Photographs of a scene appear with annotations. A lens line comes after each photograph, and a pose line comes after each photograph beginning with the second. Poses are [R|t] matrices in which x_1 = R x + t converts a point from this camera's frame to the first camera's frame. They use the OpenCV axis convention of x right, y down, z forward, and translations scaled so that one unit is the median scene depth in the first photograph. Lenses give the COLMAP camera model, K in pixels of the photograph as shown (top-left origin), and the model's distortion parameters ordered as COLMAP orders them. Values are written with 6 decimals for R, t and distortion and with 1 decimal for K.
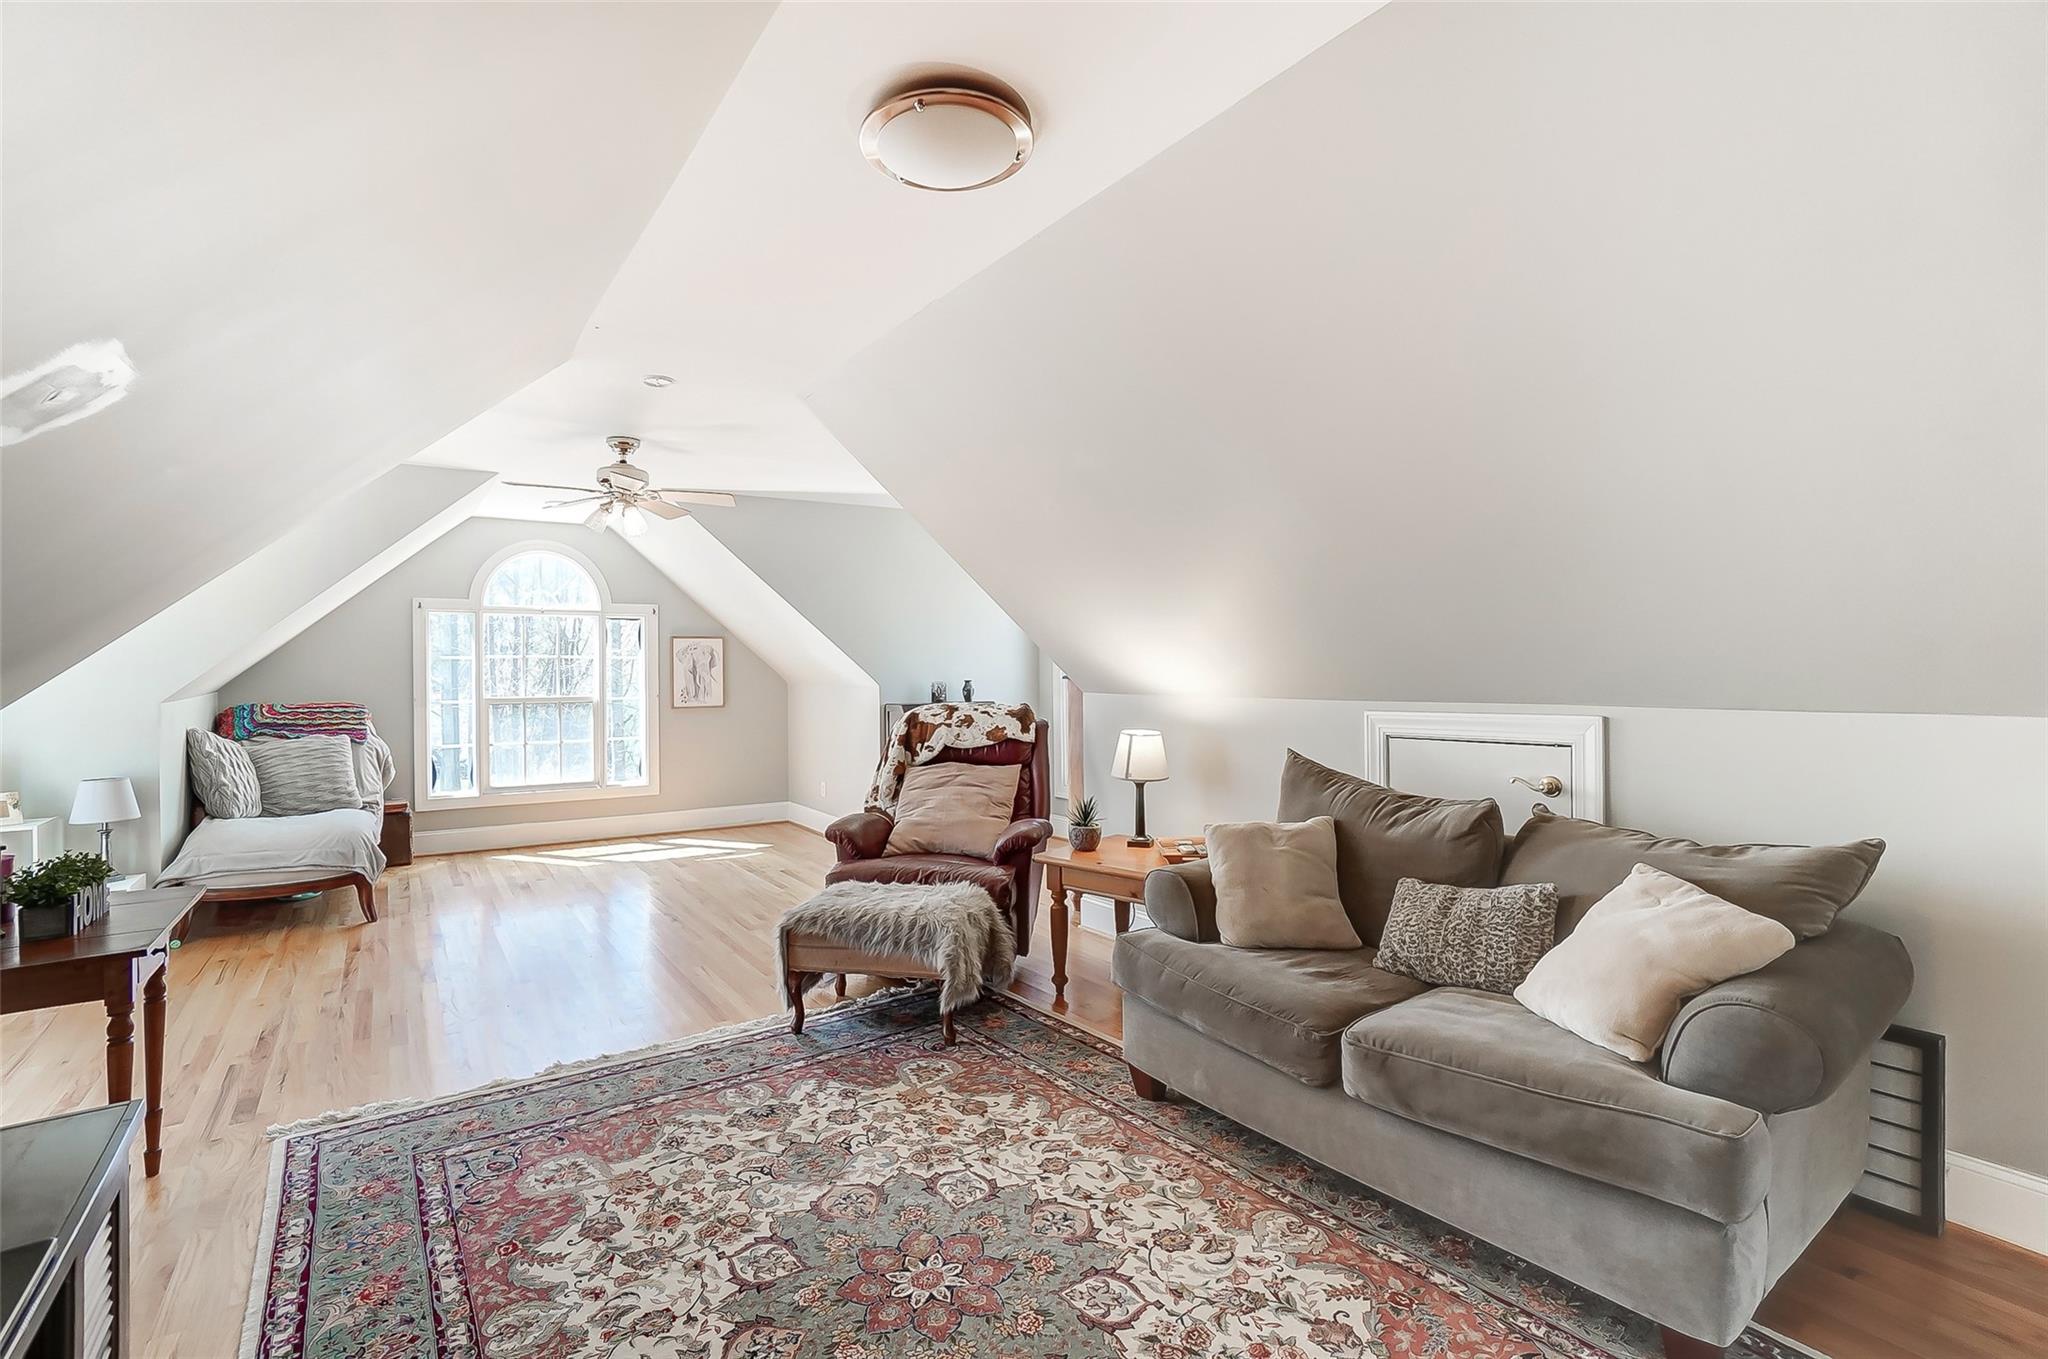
lens RADIAL K [[932.3, 0, 1018.0], [0, 932.3, 685.2], [0, 0, 1]] dist [-0.063348, 0.020016]
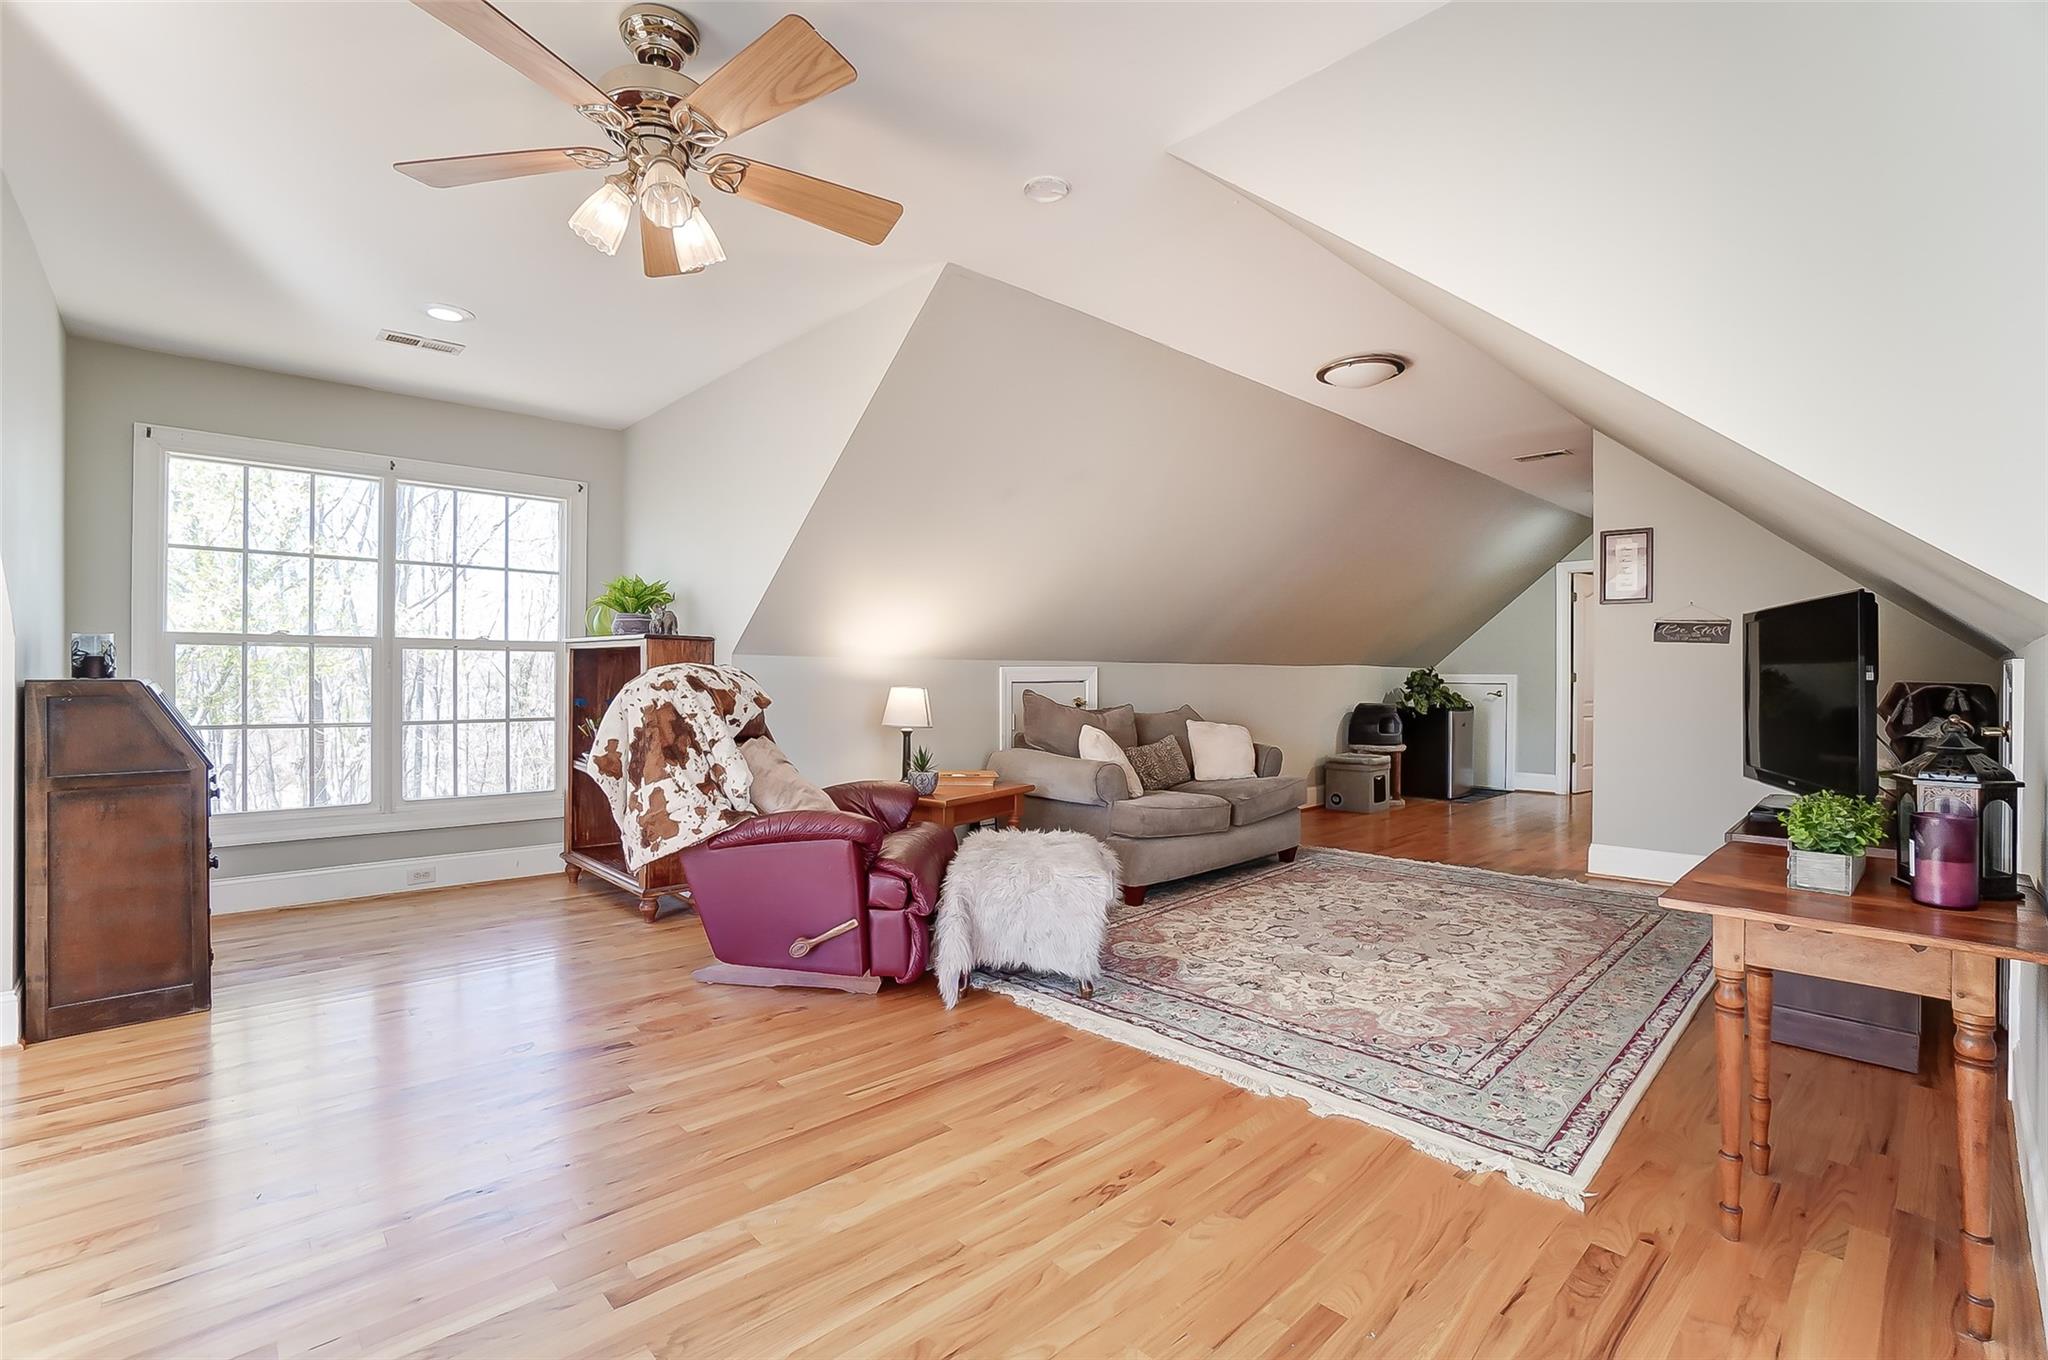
lens RADIAL K [[913.6, 0, 989.5], [0, 913.6, 686.3], [0, 0, 1]] dist [-0.063820, 0.017883]
pose [[-0.127819, -0.006012, 0.991779, -0.724810], [0.011222, 0.999909, 0.007508, 0.030491], [-0.991734, 0.012089, -0.127740, 0.764453]]
